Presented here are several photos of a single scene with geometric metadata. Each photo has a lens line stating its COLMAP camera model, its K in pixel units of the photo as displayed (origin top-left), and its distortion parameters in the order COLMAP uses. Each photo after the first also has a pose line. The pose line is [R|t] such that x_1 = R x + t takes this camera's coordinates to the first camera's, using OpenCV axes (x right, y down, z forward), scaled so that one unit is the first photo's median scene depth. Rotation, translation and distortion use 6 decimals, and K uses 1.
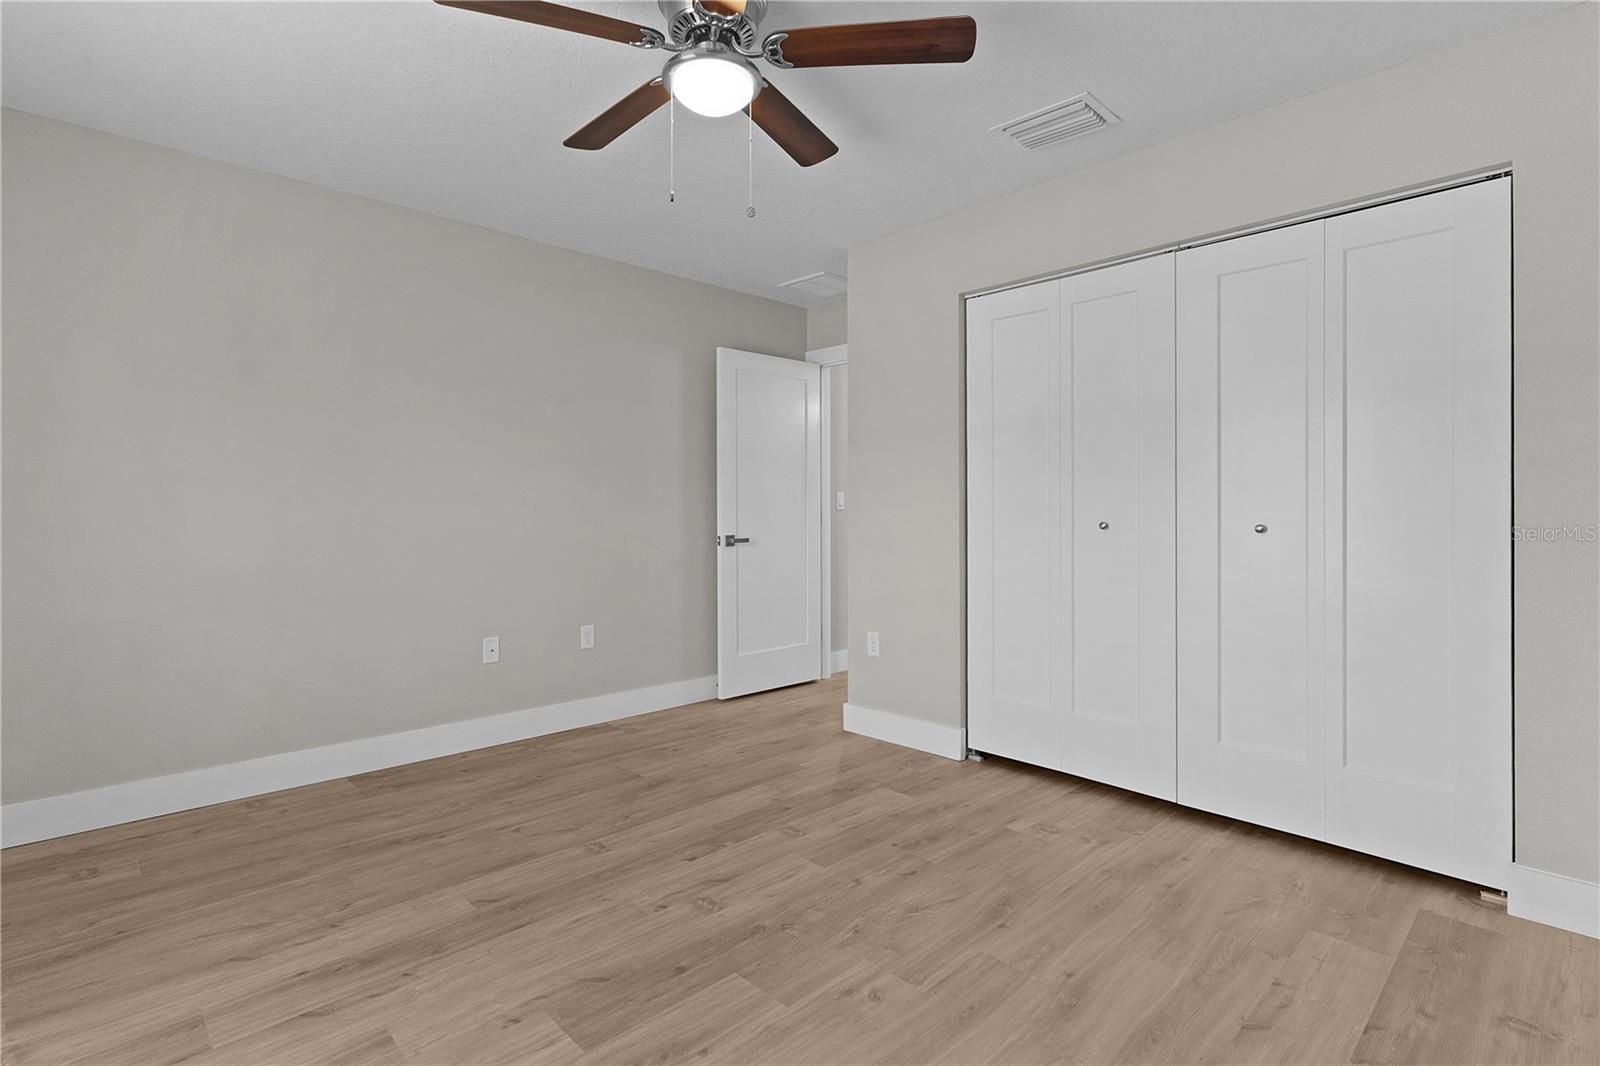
lens RADIAL K [[776.2, 0, 785.1], [0, 776.2, 521.4], [0, 0, 1]] dist [0.000099, -0.000293]
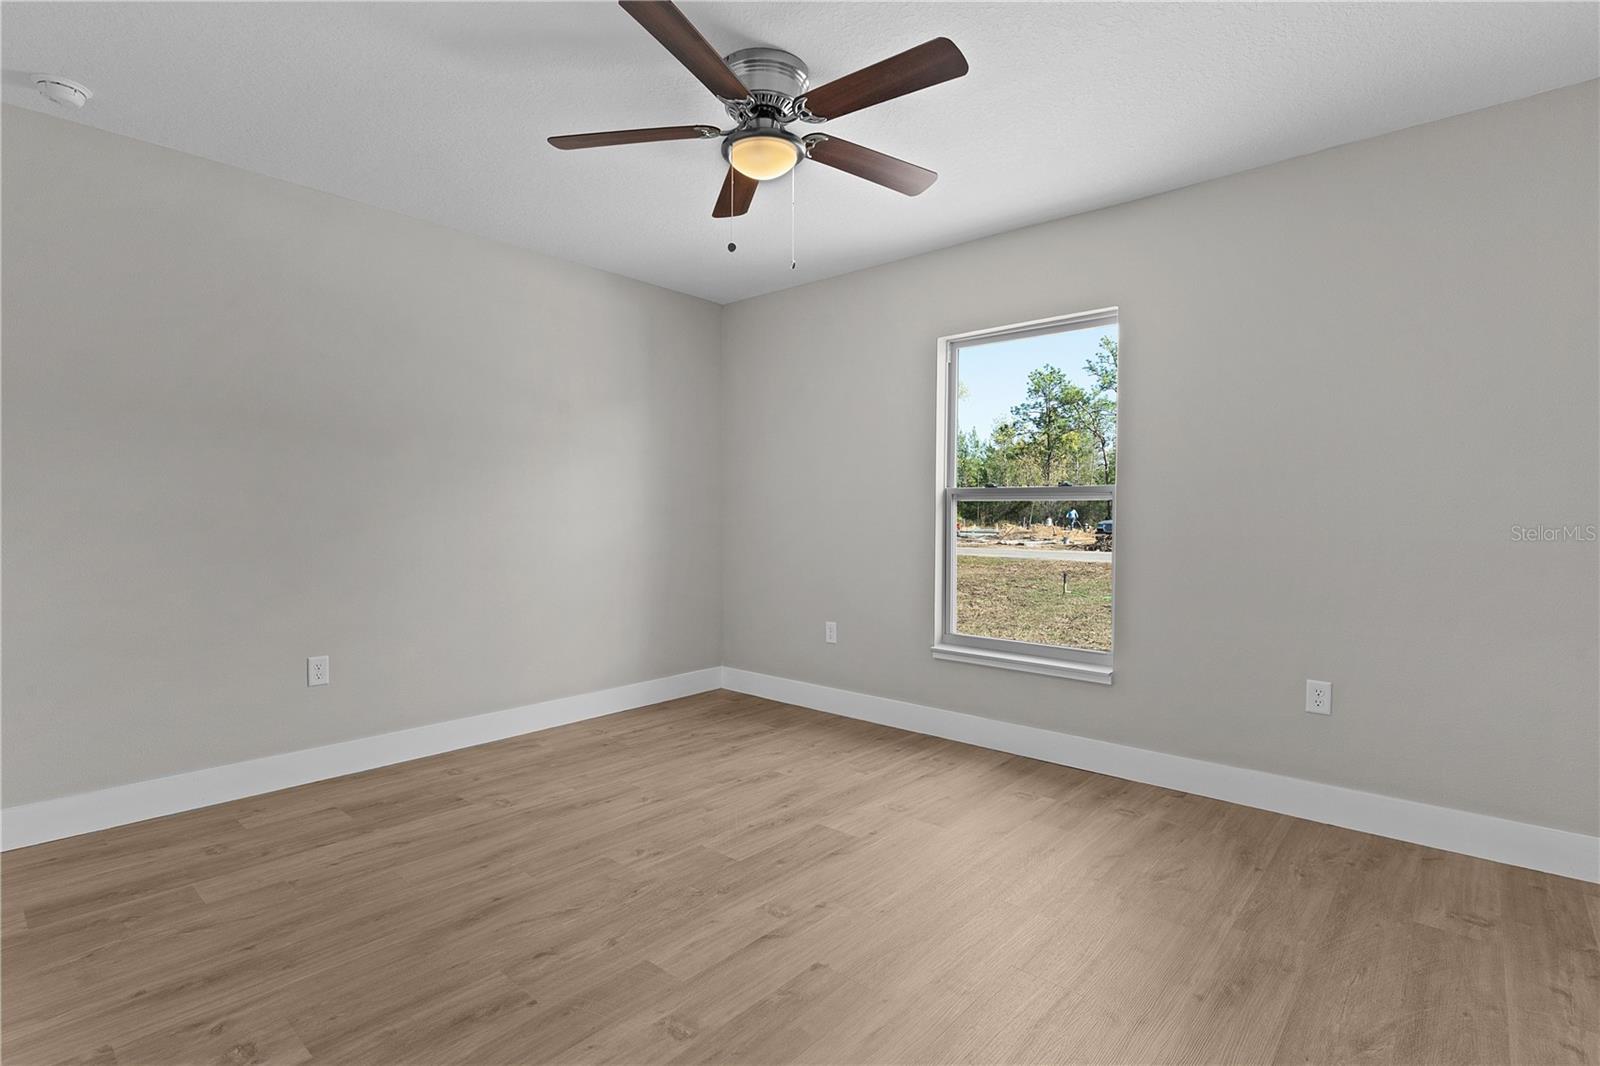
lens RADIAL K [[776.2, 0, 785.1], [0, 776.2, 521.4], [0, 0, 1]] dist [0.000099, -0.000293]
pose [[-0.996743, -0.005604, -0.080445, -0.027644], [-0.007927, 0.999560, 0.028583, -0.033950], [0.080249, 0.029128, -0.996349, 1.973338]]
